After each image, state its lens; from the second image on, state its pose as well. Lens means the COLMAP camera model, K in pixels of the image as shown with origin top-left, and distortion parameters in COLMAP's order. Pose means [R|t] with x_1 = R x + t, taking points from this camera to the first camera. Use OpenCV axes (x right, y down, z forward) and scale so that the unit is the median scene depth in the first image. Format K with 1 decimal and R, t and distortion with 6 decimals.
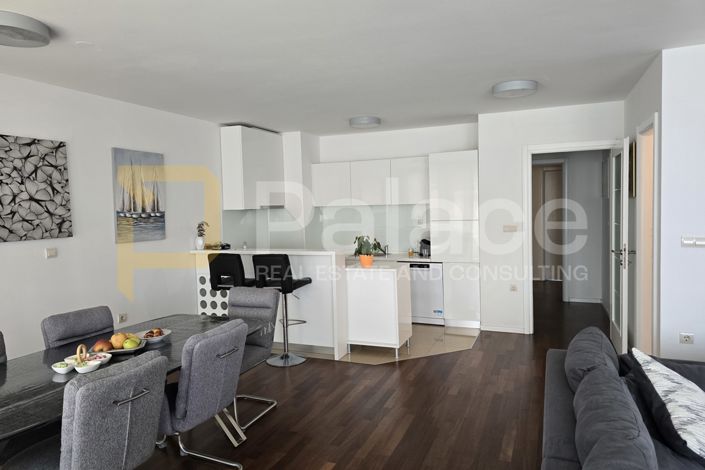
lens RADIAL K [[475.1, 0, 352.8], [0, 475.1, 234.2], [0, 0, 1]] dist [0.048458, -0.016789]
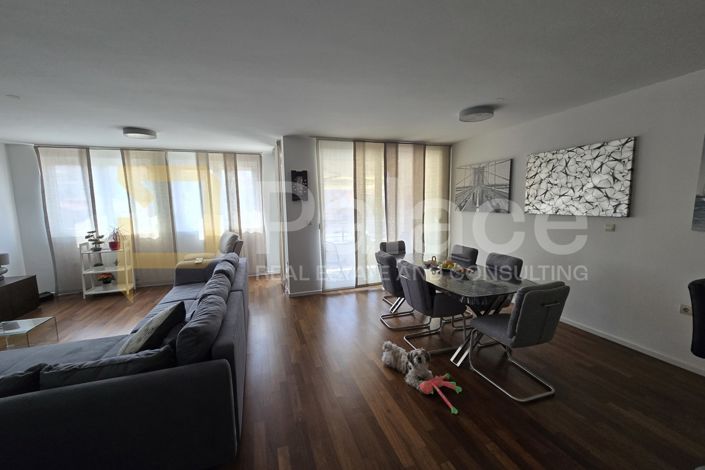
lens RADIAL K [[290.7, 0, 351.3], [0, 290.7, 235.6], [0, 0, 1]] dist [-0.000882, 0.000546]
pose [[-0.749255, 0.120769, -0.651177, 0.434867], [-0.000841, 0.983059, 0.183287, -0.086788], [0.662281, 0.137876, -0.736461, 1.147565]]
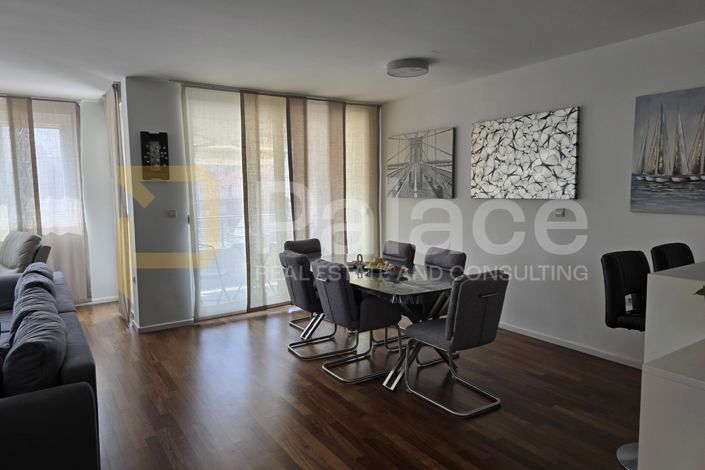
lens RADIAL K [[475.1, 0, 350.0], [0, 475.1, 231.1], [0, 0, 1]] dist [0.048458, -0.016789]
pose [[-0.559459, 0.110748, -0.821426, 0.569903], [-0.023639, 0.988498, 0.149374, -0.073756], [0.828521, 0.102986, -0.550406, 1.241898]]
